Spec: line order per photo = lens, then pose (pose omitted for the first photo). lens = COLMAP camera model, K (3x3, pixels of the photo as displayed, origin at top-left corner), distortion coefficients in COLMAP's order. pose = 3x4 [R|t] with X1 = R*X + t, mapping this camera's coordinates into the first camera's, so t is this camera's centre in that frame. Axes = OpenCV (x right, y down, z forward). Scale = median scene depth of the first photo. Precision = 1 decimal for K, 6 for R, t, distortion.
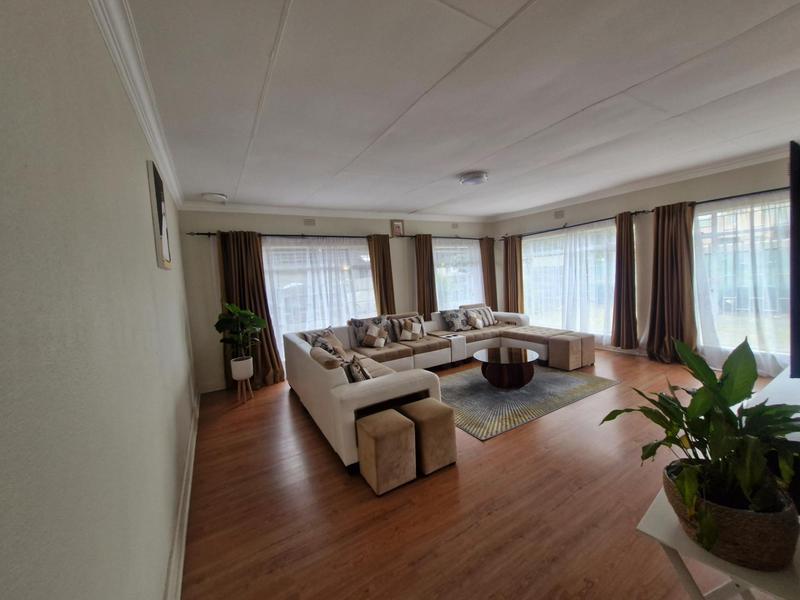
lens RADIAL K [[314.0, 0, 396.4], [0, 314.0, 297.0], [0, 0, 1]] dist [0.000324, 0.000433]
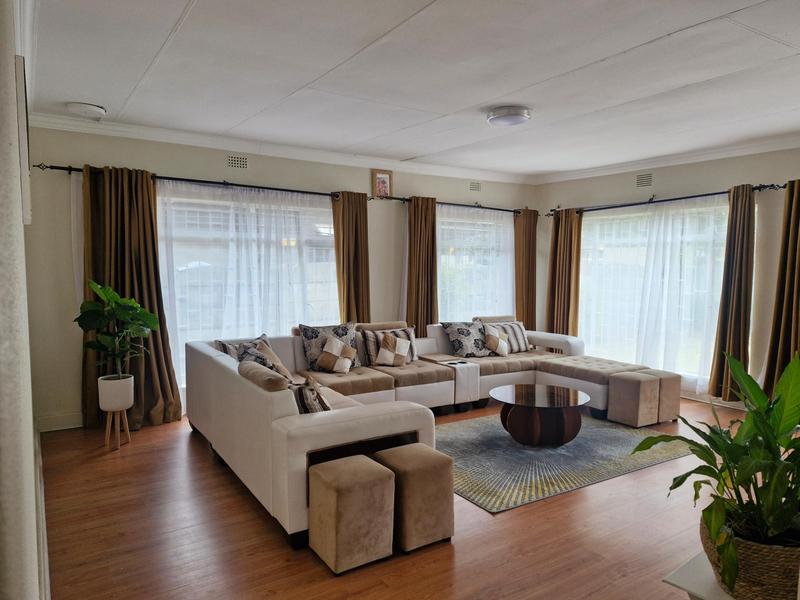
lens RADIAL K [[553.6, 0, 399.4], [0, 553.6, 303.8], [0, 0, 1]] dist [0.070338, -0.067726]
pose [[0.996172, 0.064570, 0.058923, -0.014968], [-0.064665, 0.997907, -0.000303, 0.016899], [-0.058819, -0.003509, 0.998262, -0.114353]]
